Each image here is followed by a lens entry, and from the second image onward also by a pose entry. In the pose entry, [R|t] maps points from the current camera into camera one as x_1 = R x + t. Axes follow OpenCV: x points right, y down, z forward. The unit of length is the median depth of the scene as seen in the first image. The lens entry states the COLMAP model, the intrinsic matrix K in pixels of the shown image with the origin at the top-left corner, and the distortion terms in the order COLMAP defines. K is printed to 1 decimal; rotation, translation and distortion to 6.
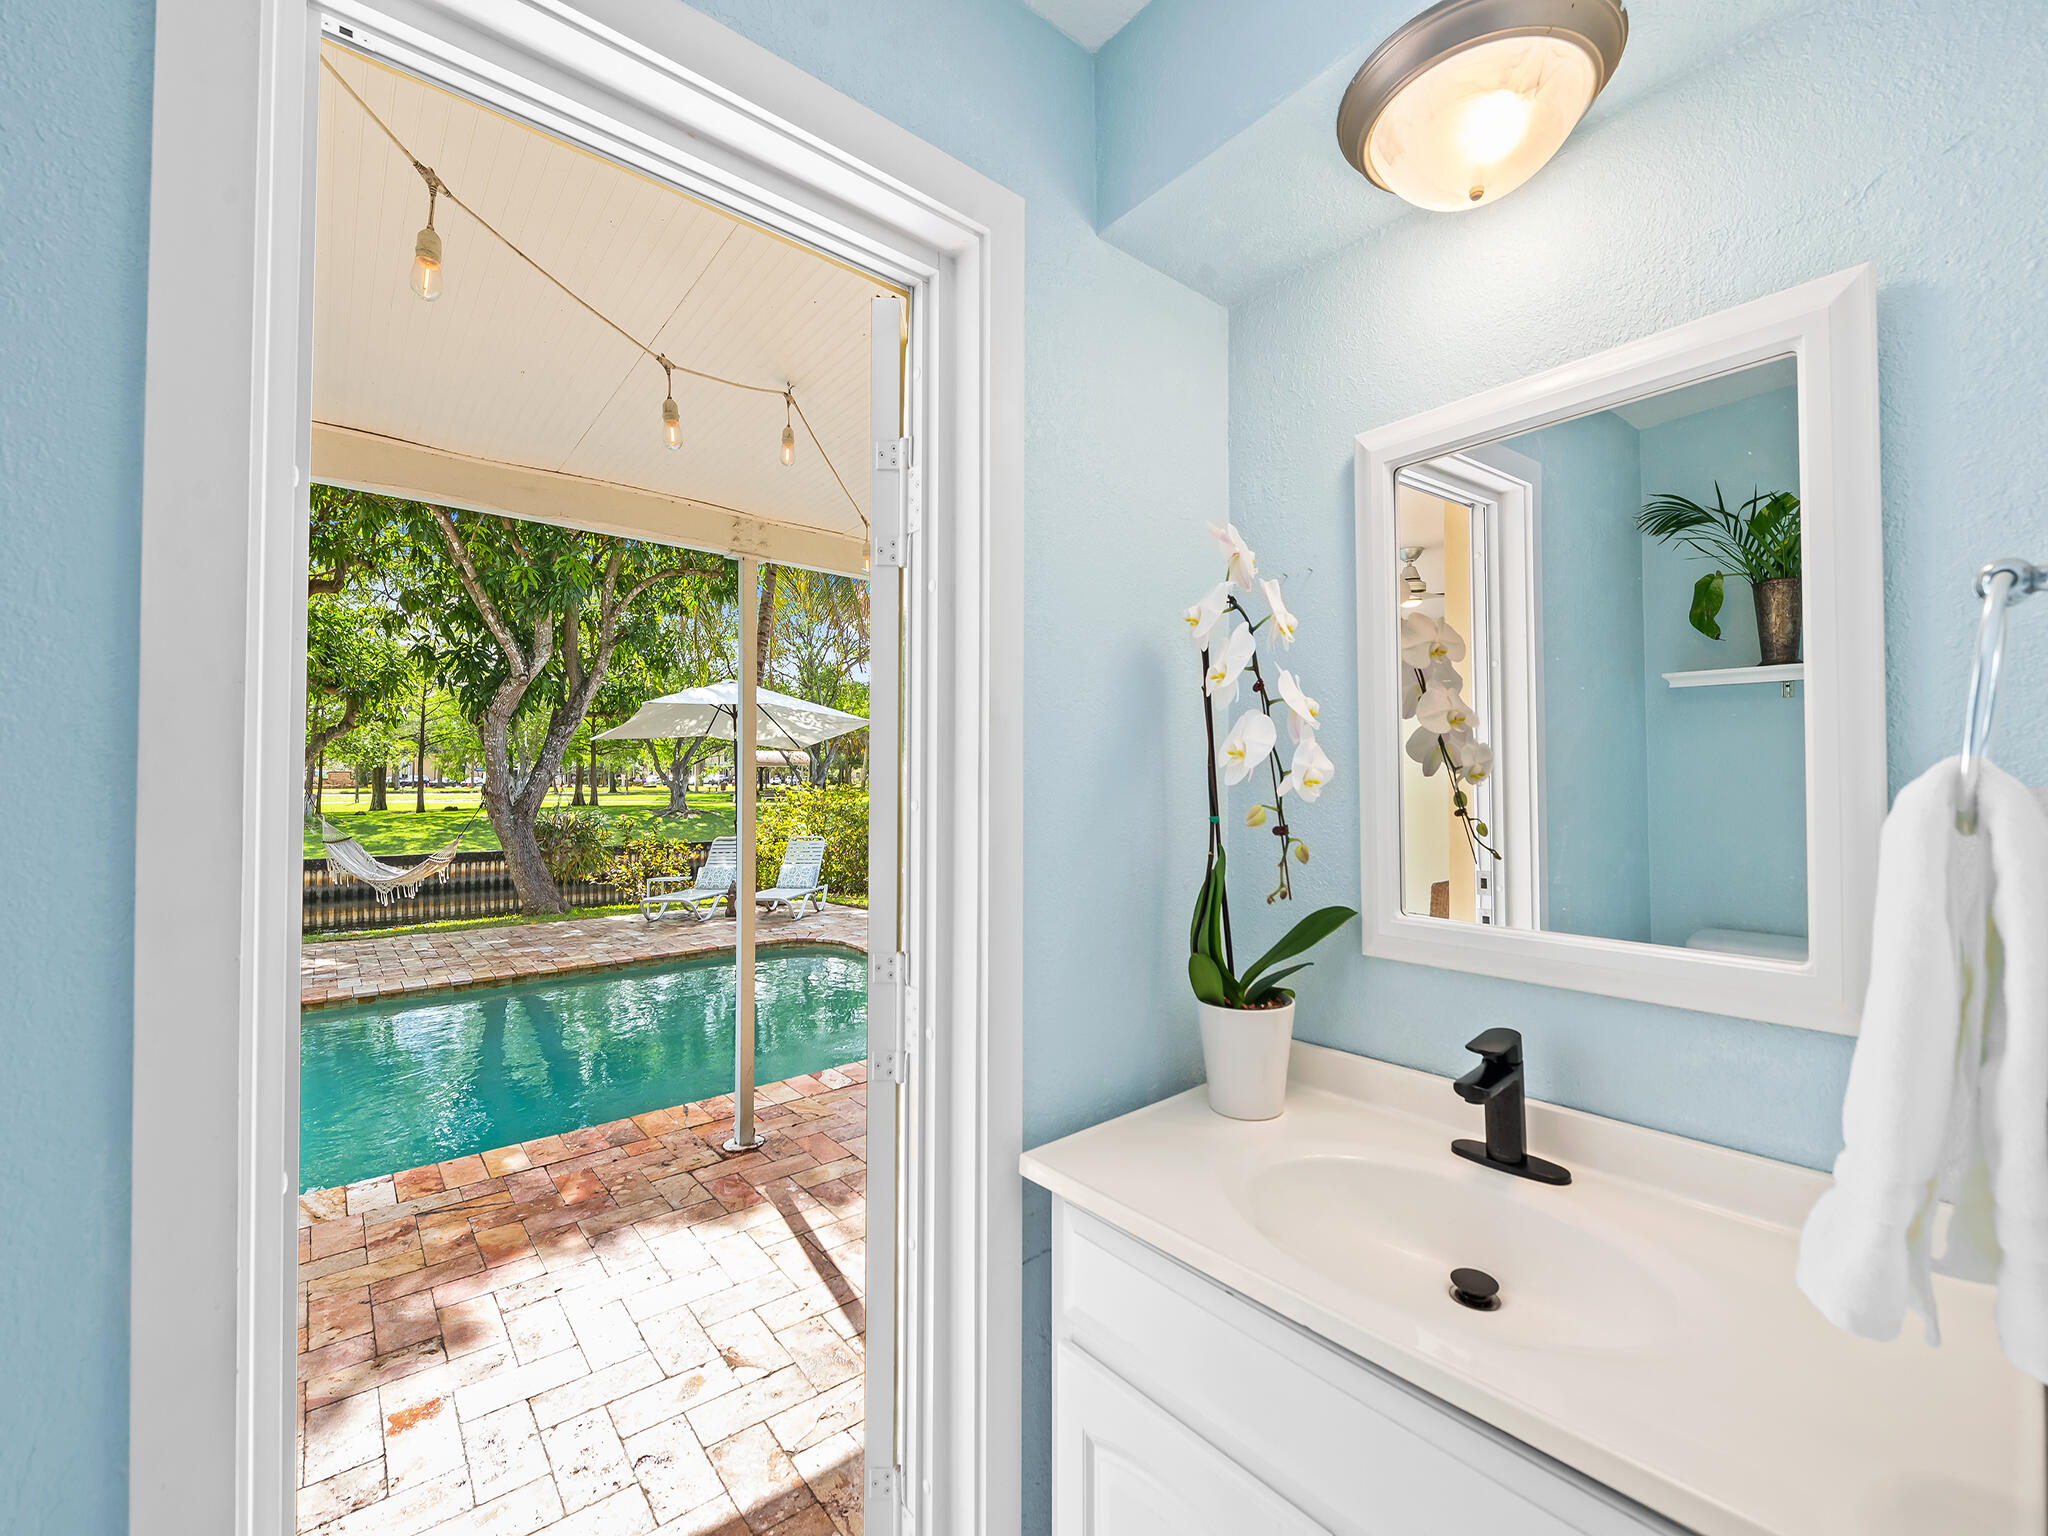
lens RADIAL K [[858.0, 0, 1024.4], [0, 858.0, 767.1], [0, 0, 1]] dist [0.003661, -0.001343]
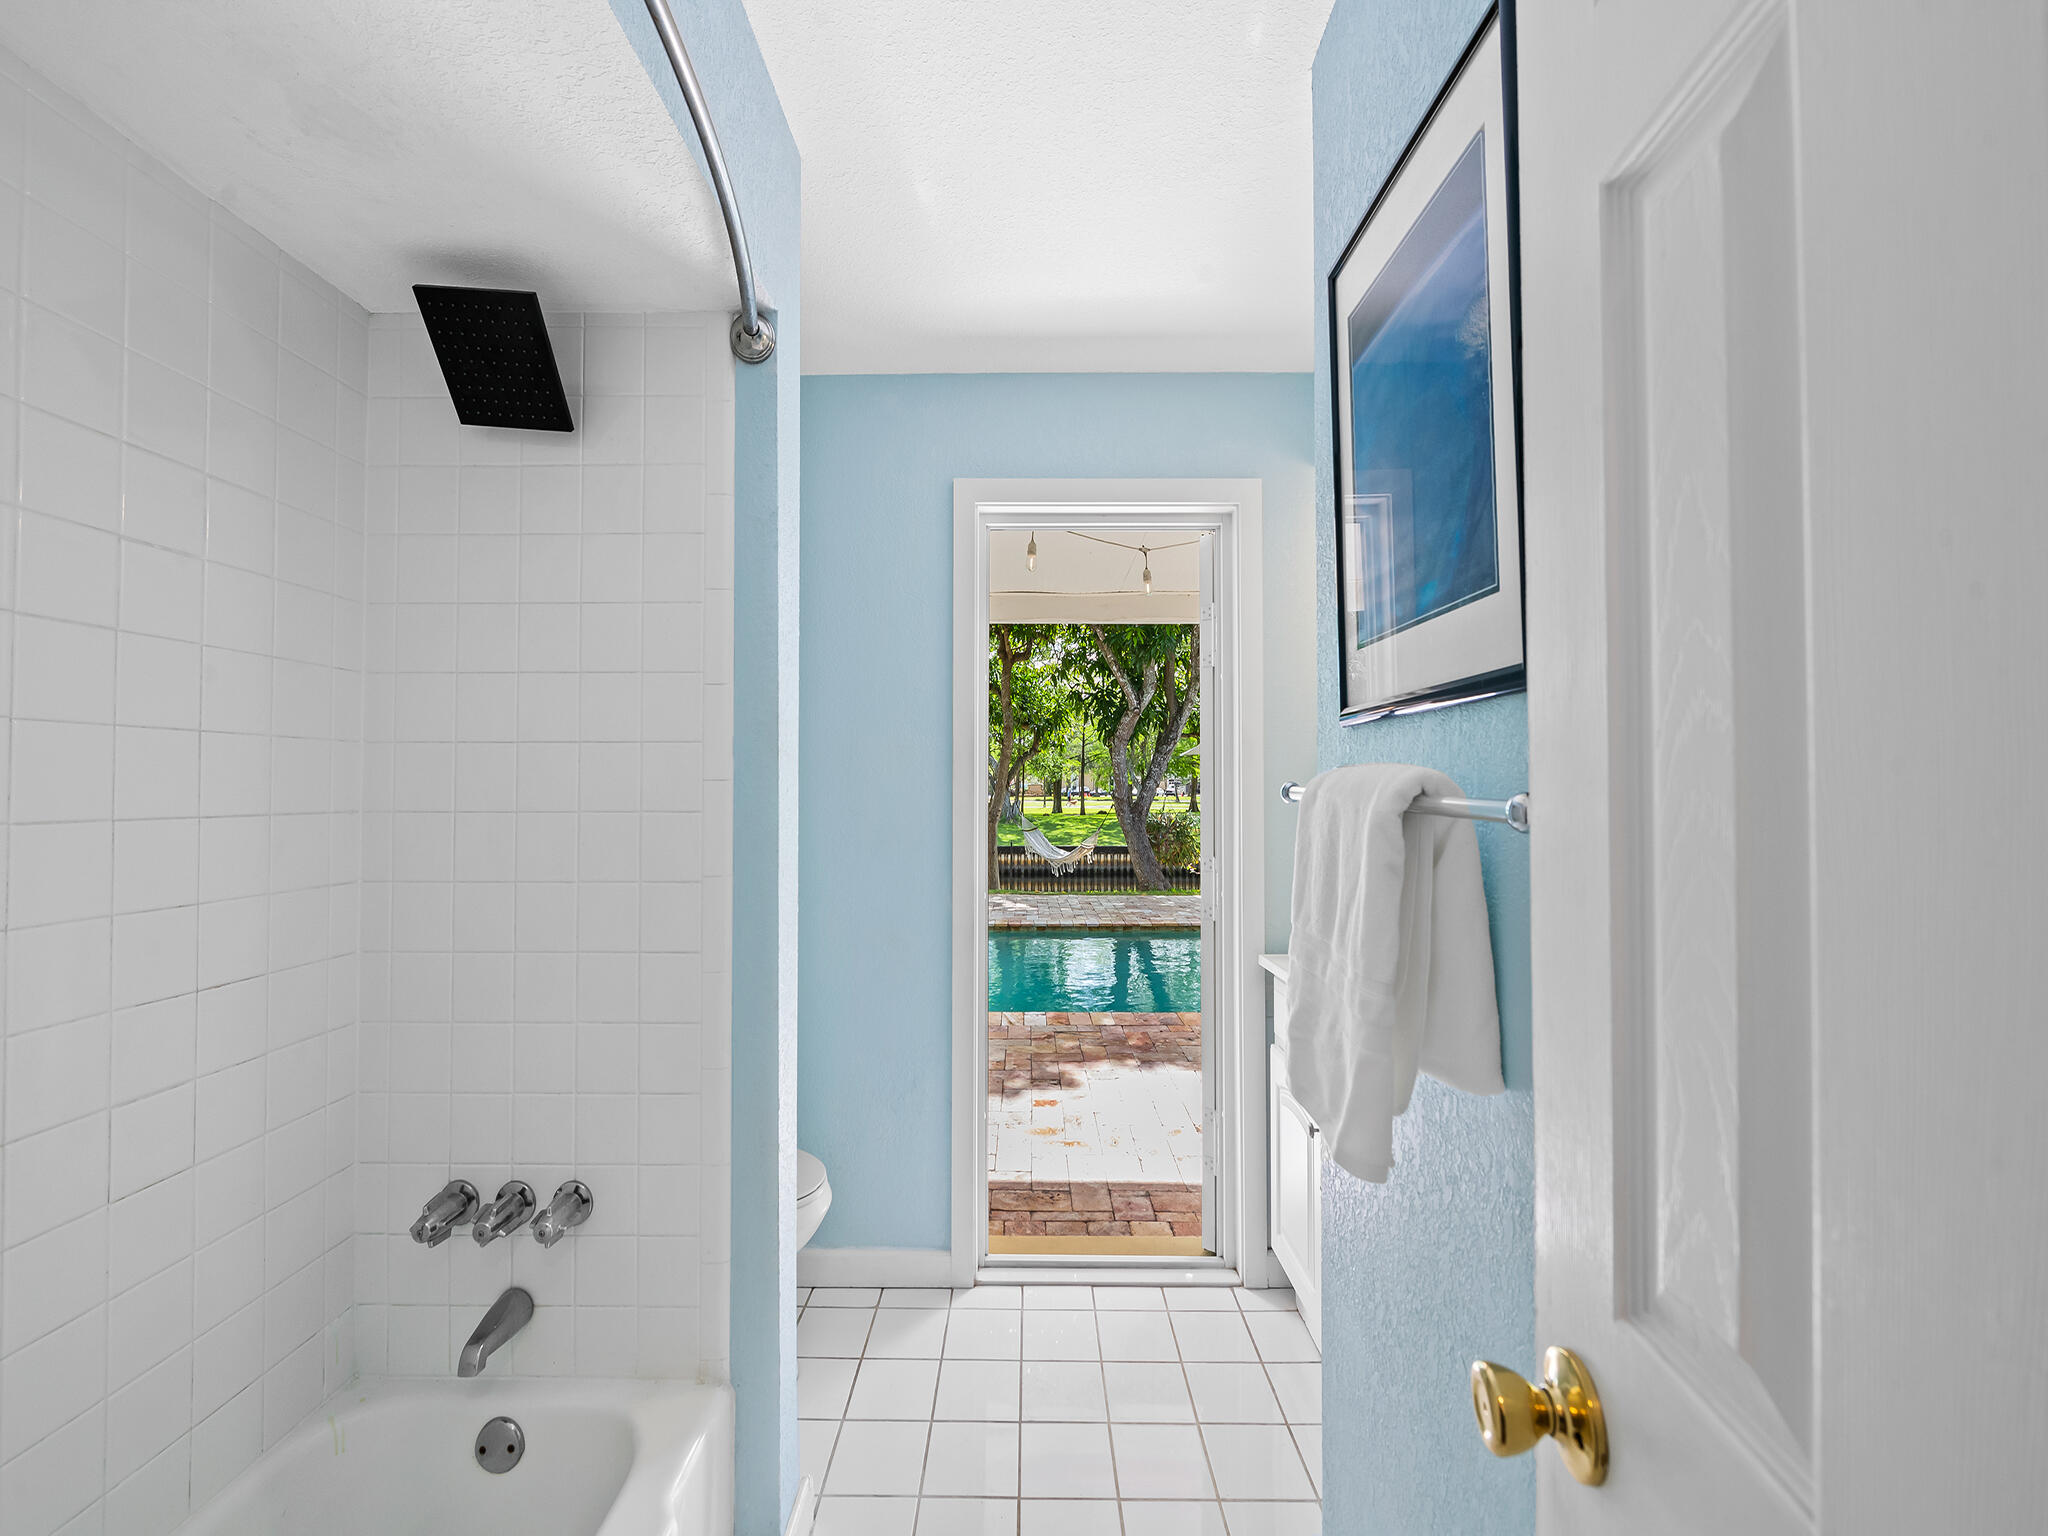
lens RADIAL K [[820.5, 0, 1020.2], [0, 820.5, 776.4], [0, 0, 1]] dist [-0.001412, -0.000212]
pose [[0.770455, -0.013075, -0.637360, 0.078764], [0.011708, 0.999911, -0.006359, 0.003543], [0.637386, -0.002563, 0.770540, -0.083863]]
